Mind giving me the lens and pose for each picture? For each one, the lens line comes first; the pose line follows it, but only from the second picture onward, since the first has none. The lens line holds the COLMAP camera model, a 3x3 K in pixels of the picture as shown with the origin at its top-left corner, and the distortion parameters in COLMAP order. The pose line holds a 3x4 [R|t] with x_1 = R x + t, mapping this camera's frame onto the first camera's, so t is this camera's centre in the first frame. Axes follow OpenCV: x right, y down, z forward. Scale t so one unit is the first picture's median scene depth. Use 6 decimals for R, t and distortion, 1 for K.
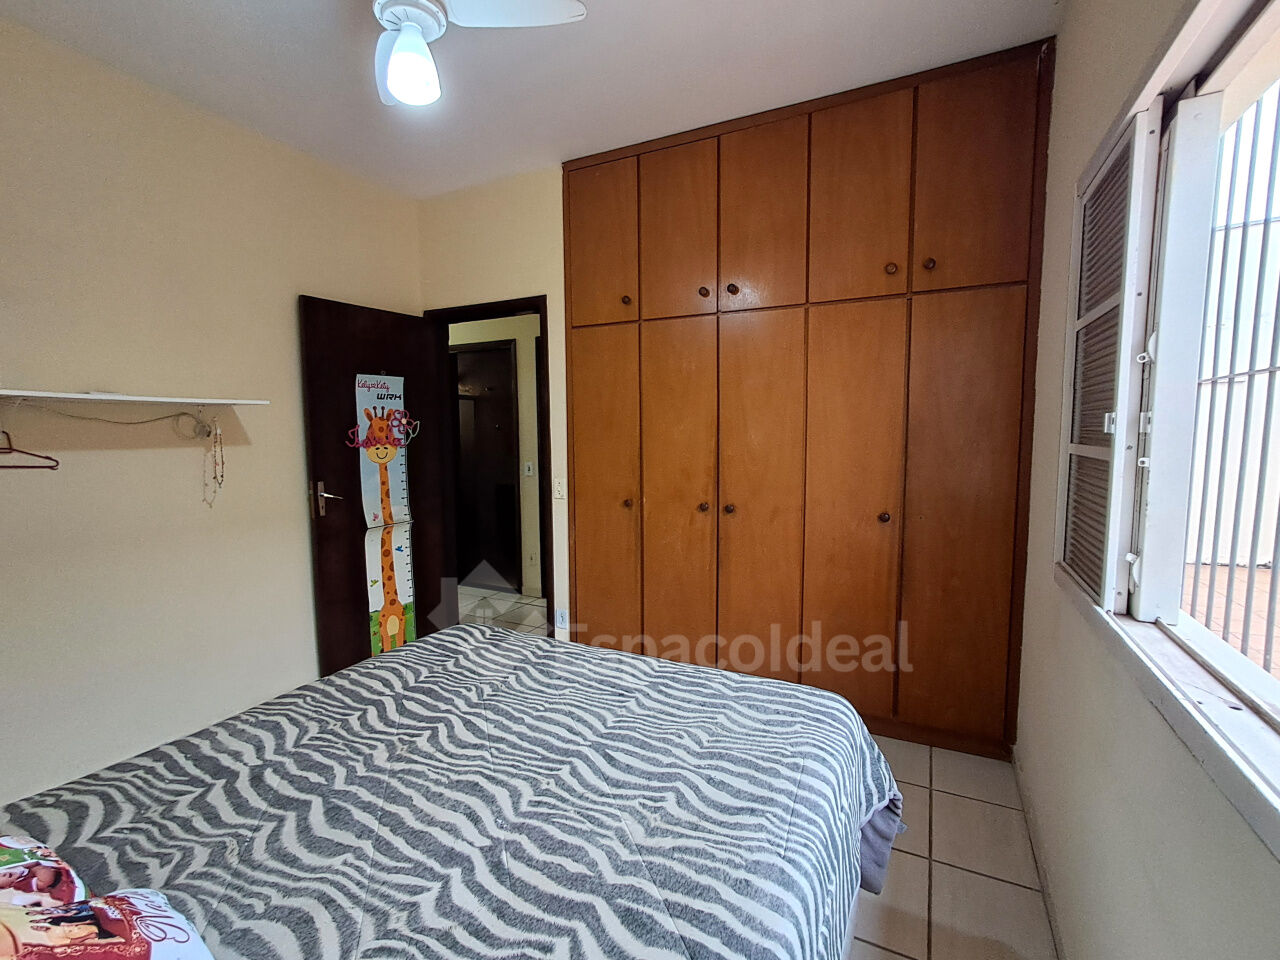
lens RADIAL K [[578.2, 0, 637.5], [0, 578.2, 492.6], [0, 0, 1]] dist [-0.010810, -0.000262]
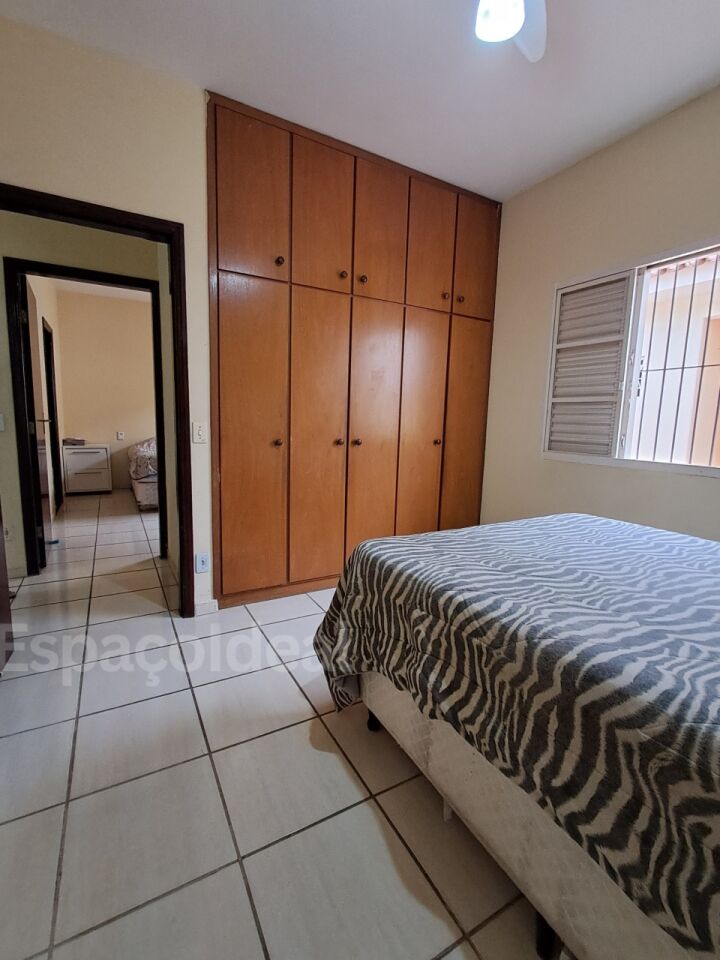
lens RADIAL K [[435.6, 0, 360.0], [0, 435.6, 480.0], [0, 0, 1]] dist [-0.011096, 0.015125]
pose [[0.552975, -0.094886, 0.827777, -1.182165], [0.058981, 0.995460, 0.074707, 0.067859], [-0.831108, 0.007512, 0.556061, 0.698794]]
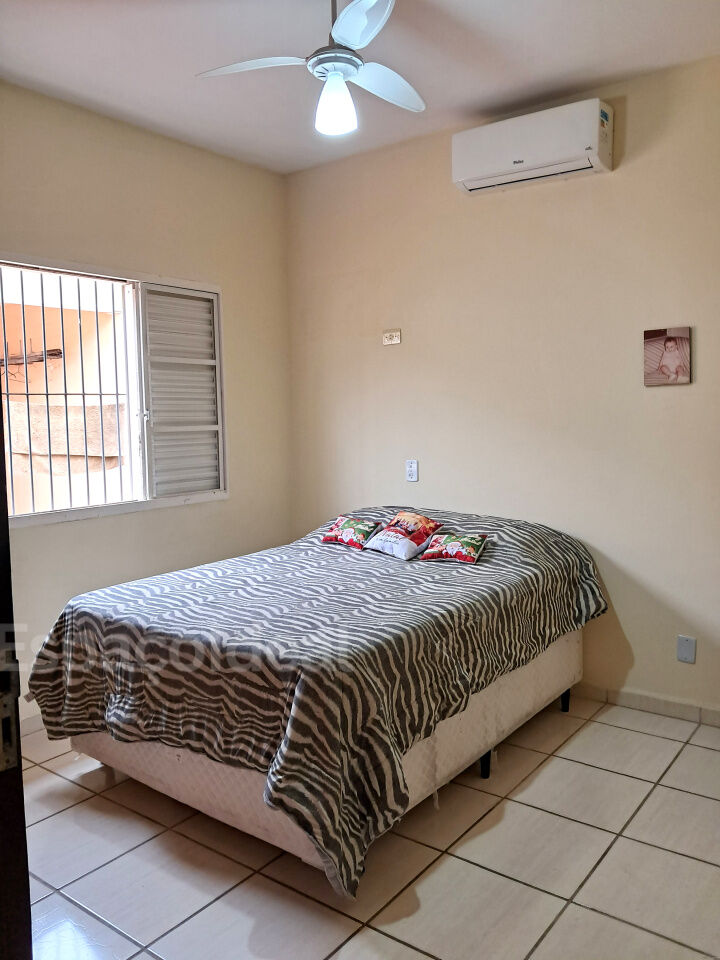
lens RADIAL K [[762.8, 0, 360.0], [0, 762.8, 480.0], [0, 0, 1]] dist [0.054803, -0.001486]
pose [[-0.983688, 0.006789, 0.179754, -0.658350], [0.043146, 0.979022, 0.199132, -0.274651], [-0.174631, 0.203639, -0.963346, 2.449079]]
